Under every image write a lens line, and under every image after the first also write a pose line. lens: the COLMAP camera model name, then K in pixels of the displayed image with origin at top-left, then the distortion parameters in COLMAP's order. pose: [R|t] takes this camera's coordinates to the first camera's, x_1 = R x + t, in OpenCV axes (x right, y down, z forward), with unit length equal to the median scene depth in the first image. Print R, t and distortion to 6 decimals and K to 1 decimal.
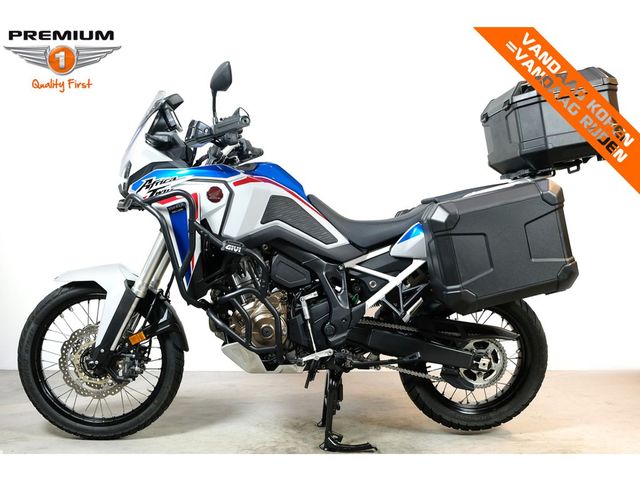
lens RADIAL K [[889.0, 0, 320.0], [0, 889.0, 240.0], [0, 0, 1]] dist [-0.023678, 0.021297]
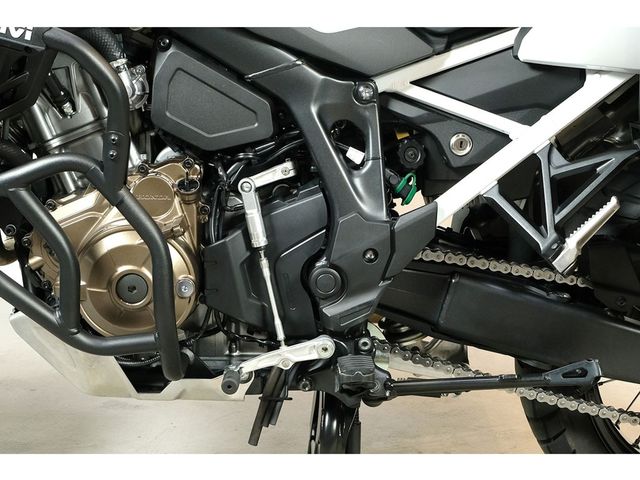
lens RADIAL K [[1187.5, 0, 320.0], [0, 1187.5, 240.0], [0, 0, 1]] dist [-0.038025, -0.008088]
pose [[0.999538, 0.028175, -0.011433, 0.013255], [-0.025504, 0.981595, 0.189266, 0.002070], [0.016555, -0.188887, 0.981859, 0.564755]]
